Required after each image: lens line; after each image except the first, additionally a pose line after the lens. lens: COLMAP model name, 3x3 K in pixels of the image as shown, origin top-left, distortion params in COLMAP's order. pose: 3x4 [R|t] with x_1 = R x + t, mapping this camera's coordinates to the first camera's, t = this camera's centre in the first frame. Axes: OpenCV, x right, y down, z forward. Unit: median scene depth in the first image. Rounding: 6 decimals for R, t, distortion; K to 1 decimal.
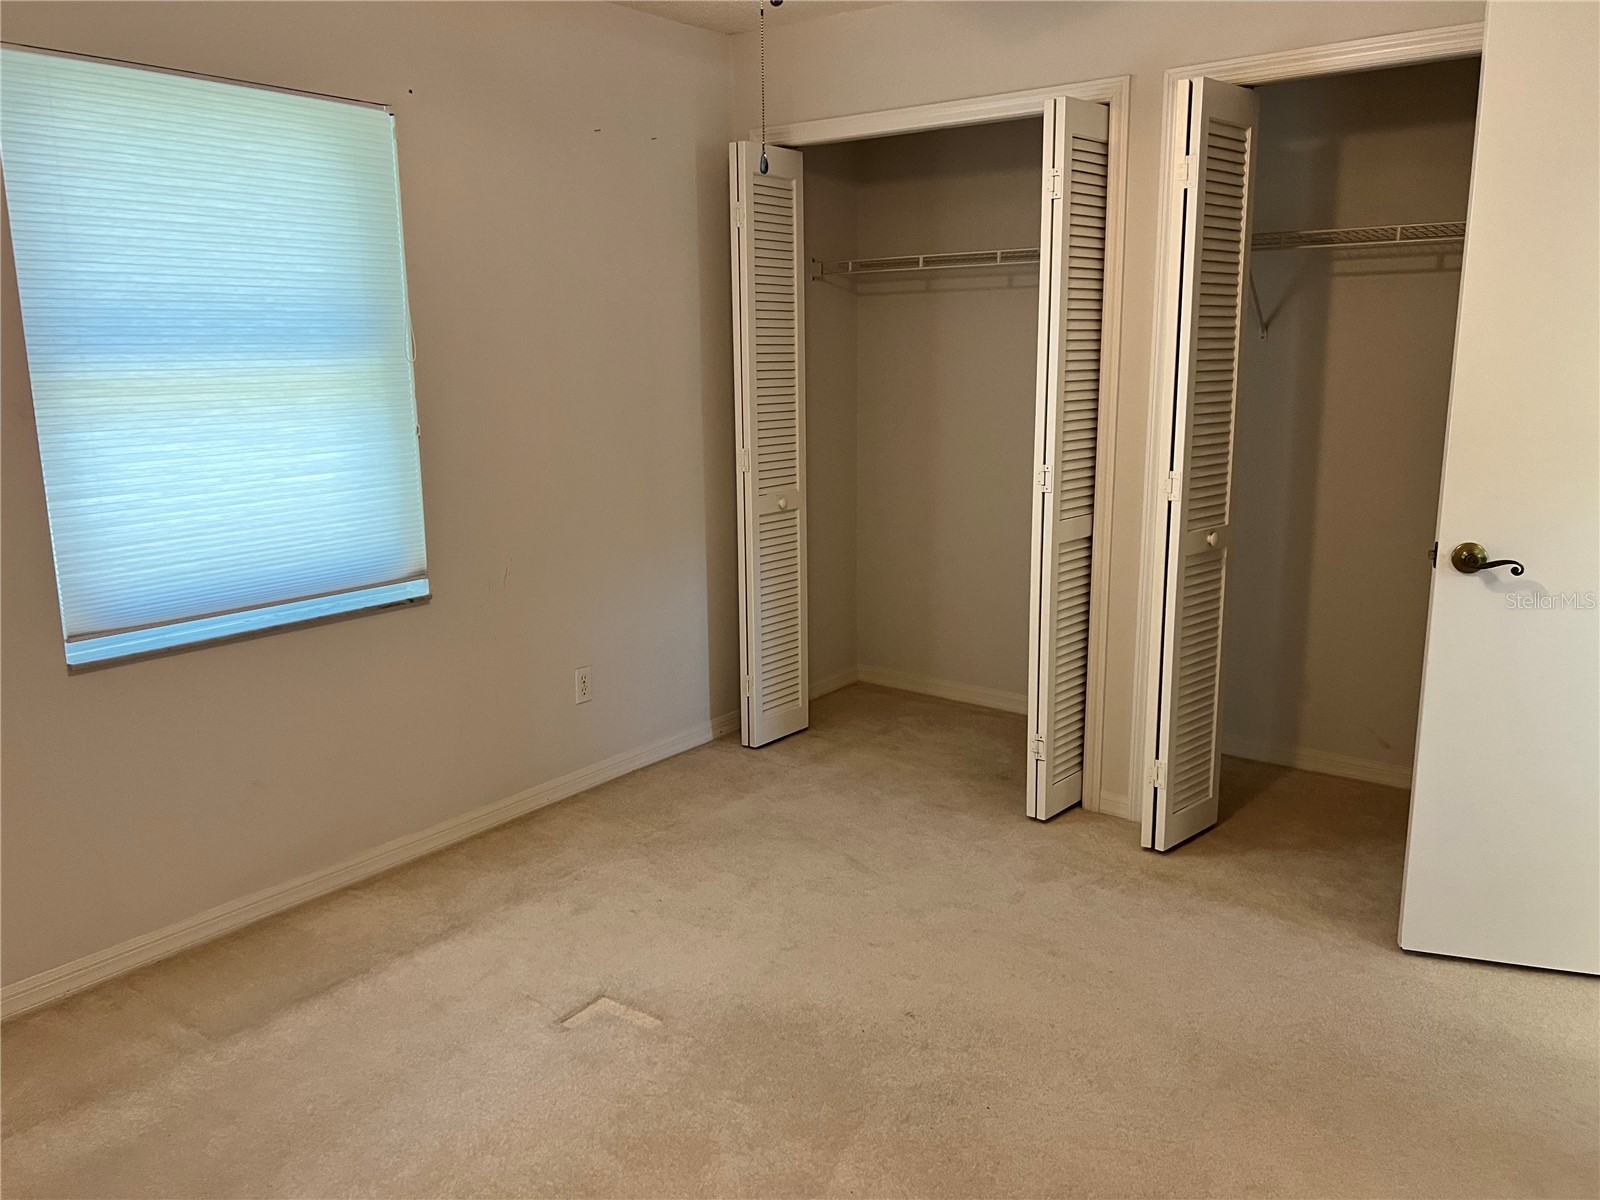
lens RADIAL K [[1195.3, 0, 799.1], [0, 1195.3, 596.7], [0, 0, 1]] dist [0.055699, -0.063830]
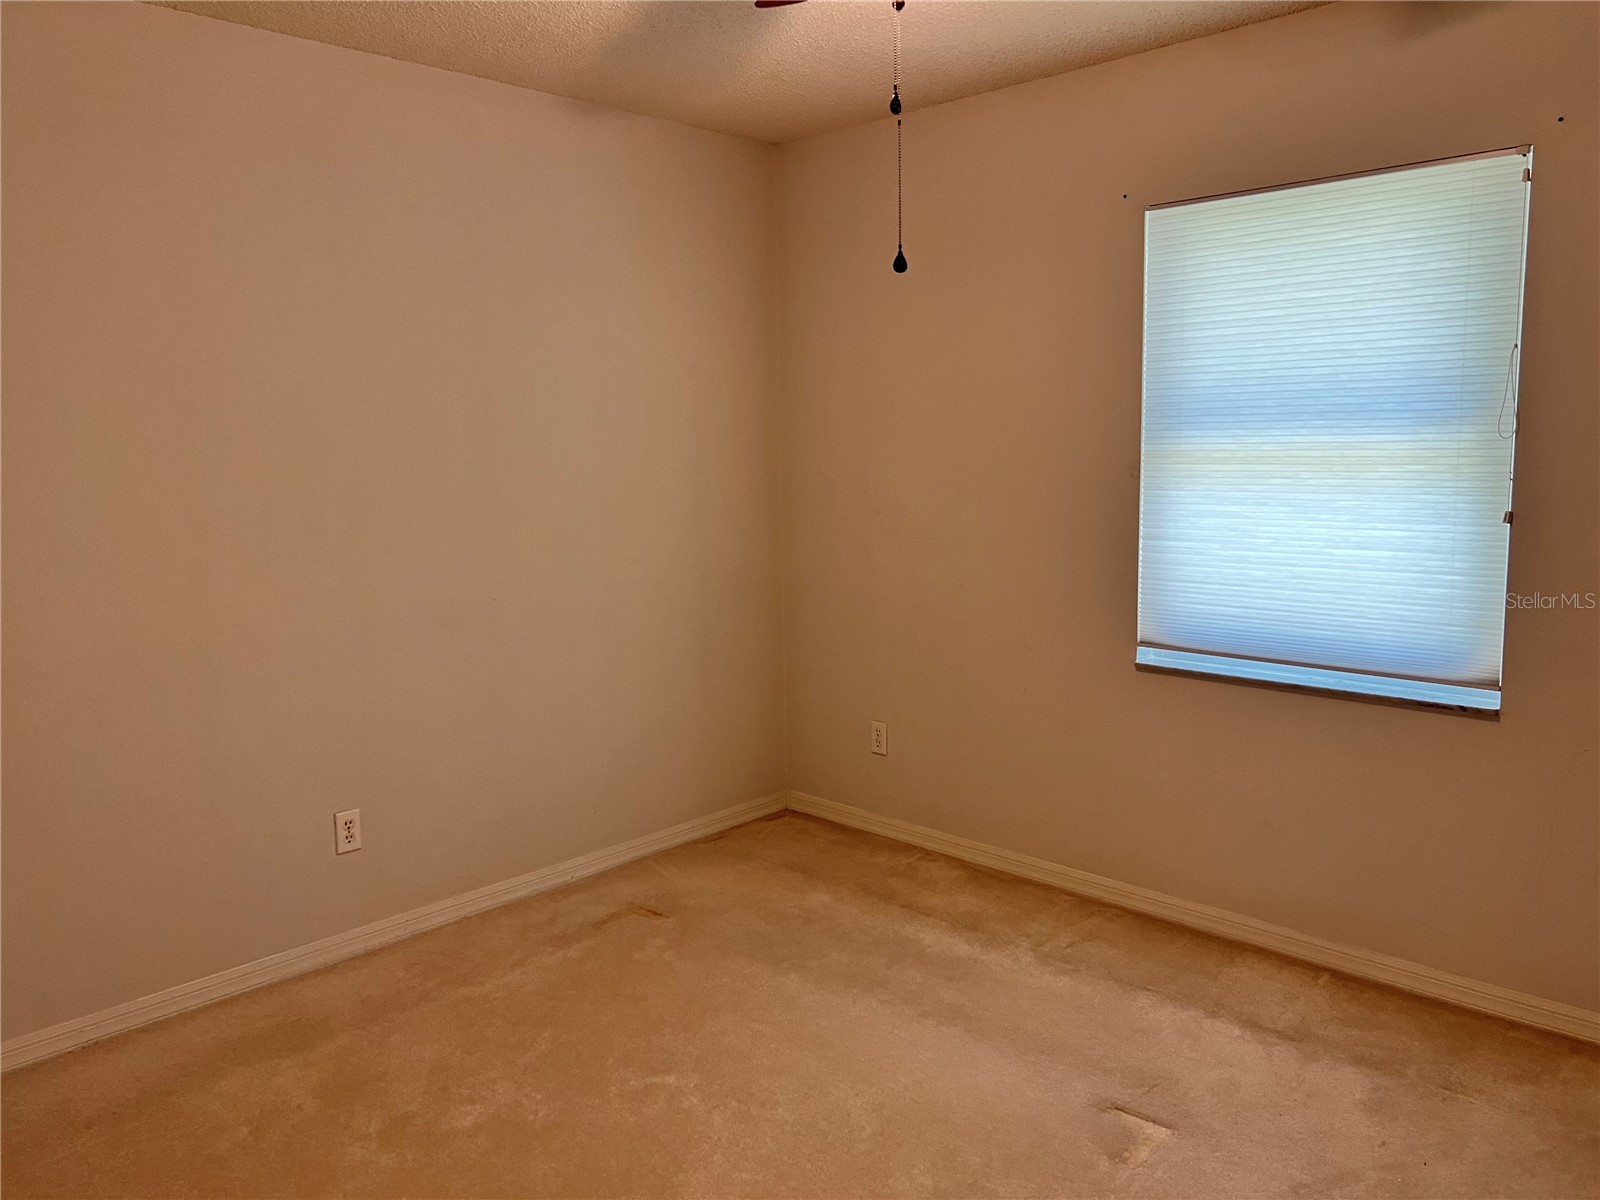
lens RADIAL K [[1195.3, 0, 799.0], [0, 1195.3, 602.6], [0, 0, 1]] dist [0.055699, -0.063830]
pose [[-0.113129, 0.151931, -0.981896, 0.659458], [-0.188627, 0.966983, 0.171356, -0.148481], [0.975511, 0.204598, -0.080735, 0.666583]]
